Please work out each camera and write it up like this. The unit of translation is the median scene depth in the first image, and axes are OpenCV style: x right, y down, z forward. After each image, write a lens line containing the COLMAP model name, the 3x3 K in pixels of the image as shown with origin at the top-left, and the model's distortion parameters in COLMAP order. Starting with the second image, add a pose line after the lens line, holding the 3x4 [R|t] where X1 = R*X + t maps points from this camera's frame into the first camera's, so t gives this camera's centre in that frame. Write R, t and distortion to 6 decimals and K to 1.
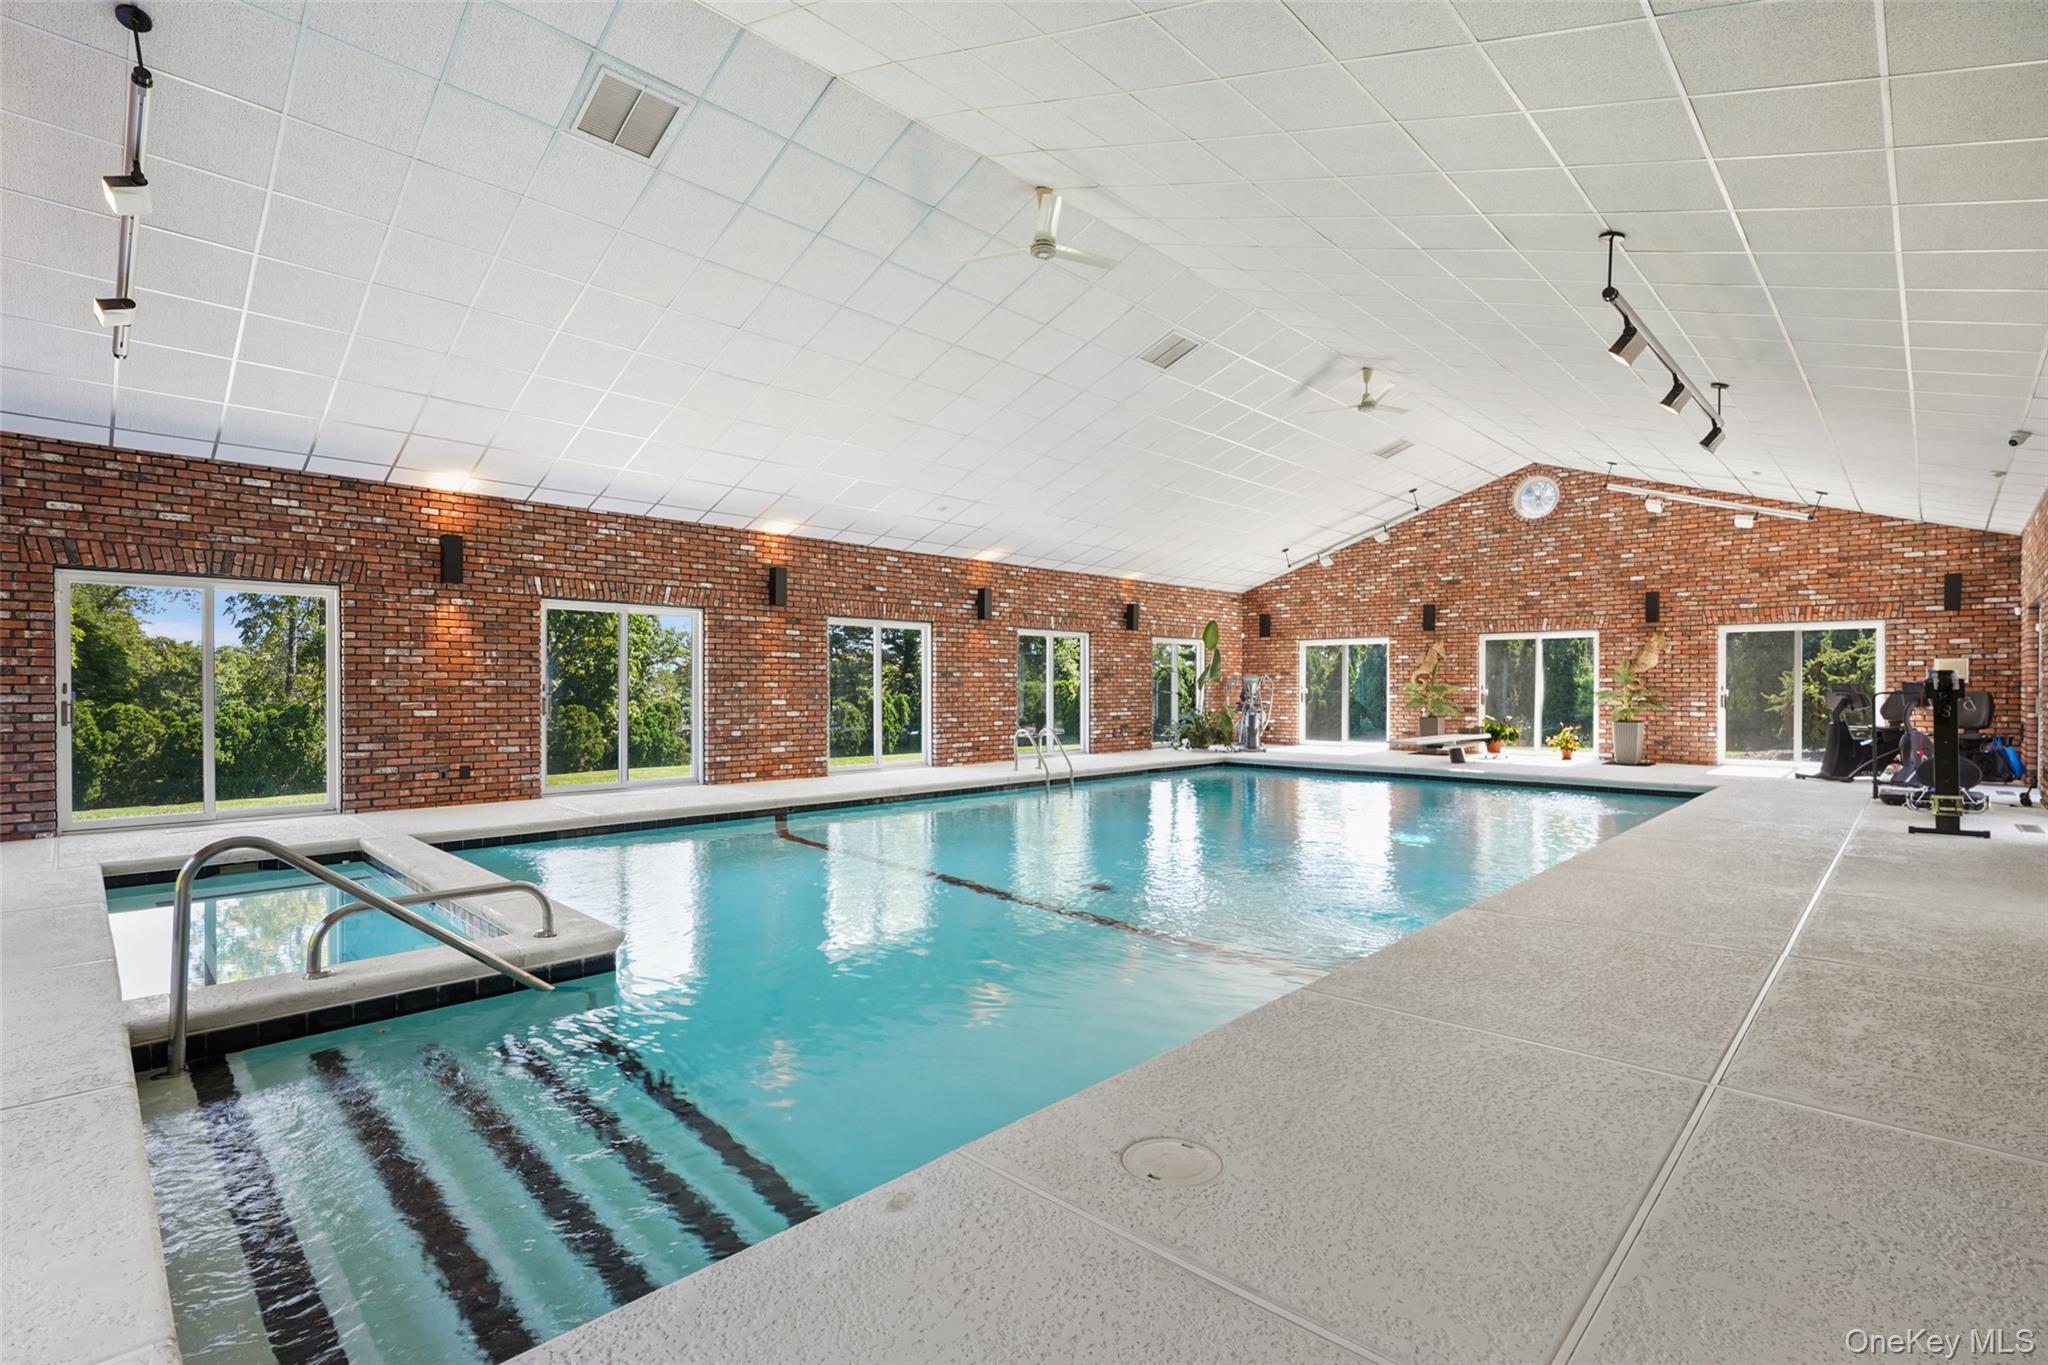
lens RADIAL K [[949.7, 0, 1016.4], [0, 949.7, 700.7], [0, 0, 1]] dist [-0.000699, -0.000183]
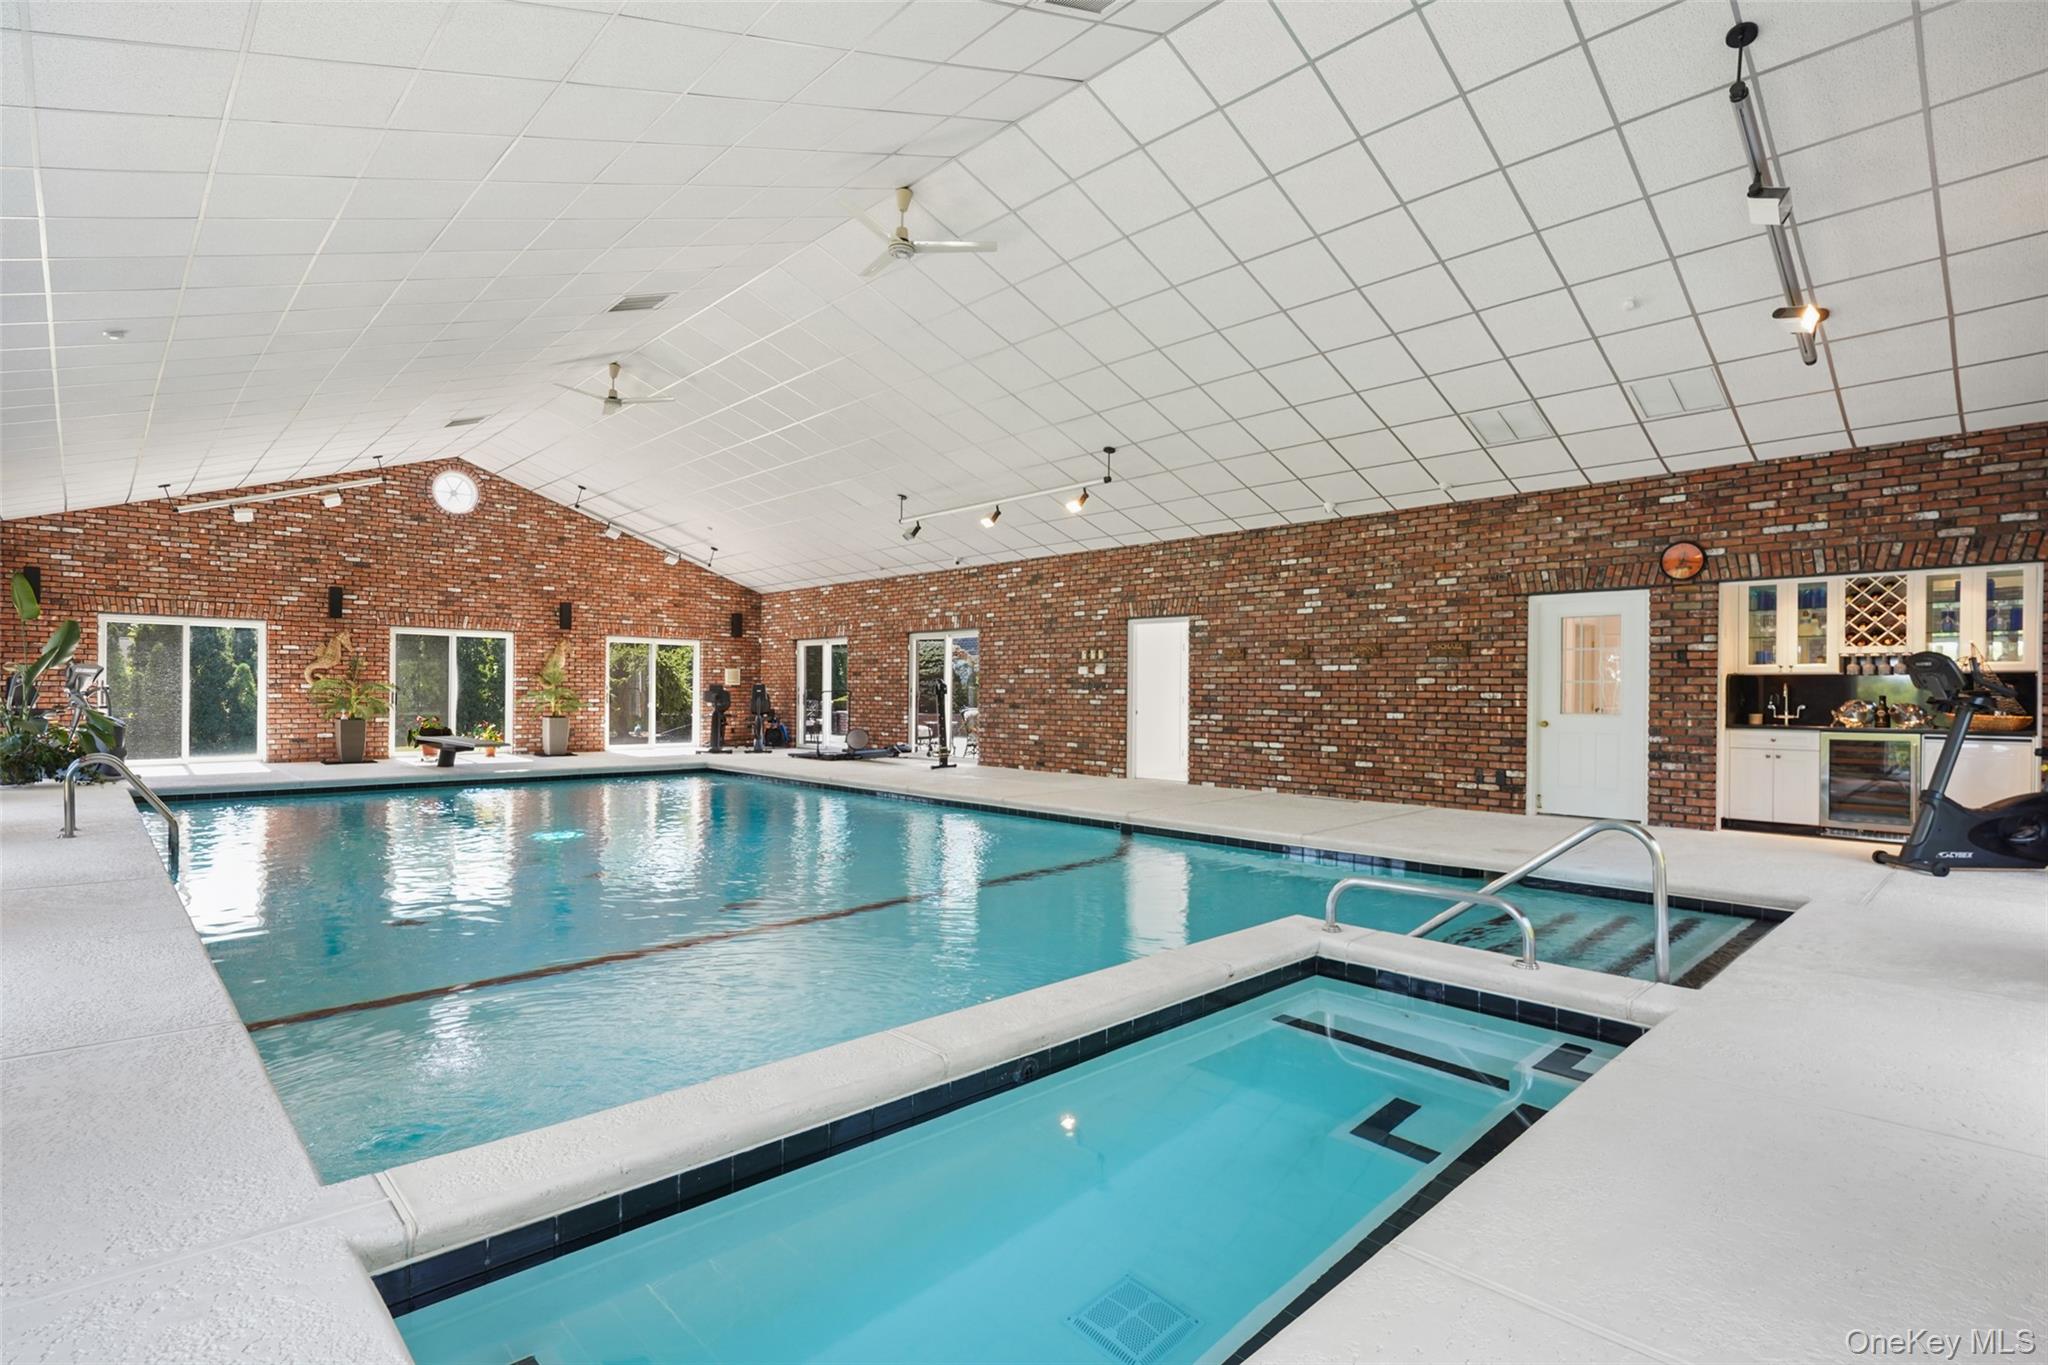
lens RADIAL K [[987.4, 0, 1024.0], [0, 987.4, 682.5], [0, 0, 1]] dist [-0.001780, -0.000245]
pose [[0.037351, 0.009013, 0.999262, -0.452215], [0.007082, 0.999932, -0.009284, -0.003898], [-0.999277, 0.007424, 0.037285, 0.379462]]
